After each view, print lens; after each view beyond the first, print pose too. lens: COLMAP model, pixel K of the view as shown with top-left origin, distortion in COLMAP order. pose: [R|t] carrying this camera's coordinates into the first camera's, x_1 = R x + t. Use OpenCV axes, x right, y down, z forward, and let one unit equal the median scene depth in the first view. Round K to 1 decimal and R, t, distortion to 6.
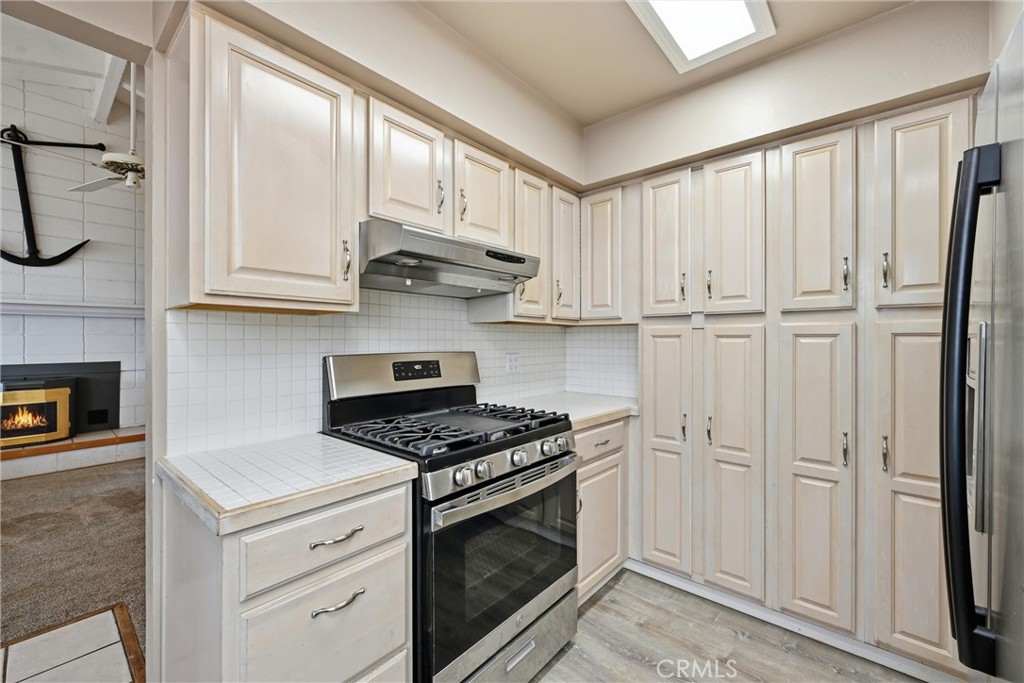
lens RADIAL K [[418.3, 0, 508.4], [0, 418.3, 341.0], [0, 0, 1]] dist [-0.000746, -0.000031]
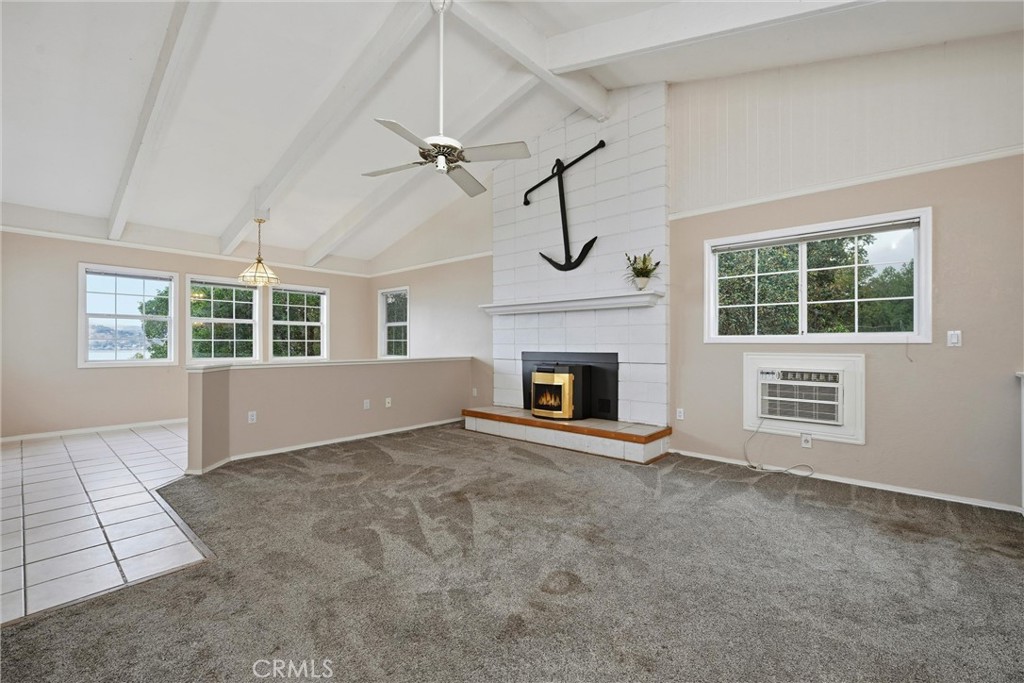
lens RADIAL K [[418.3, 0, 507.8], [0, 418.3, 343.6], [0, 0, 1]] dist [-0.000746, -0.000031]
pose [[0.009447, -0.005268, -0.999942, 0.055951], [-0.009285, 0.999943, -0.005355, 0.038167], [0.999912, 0.009335, 0.009397, 0.811185]]
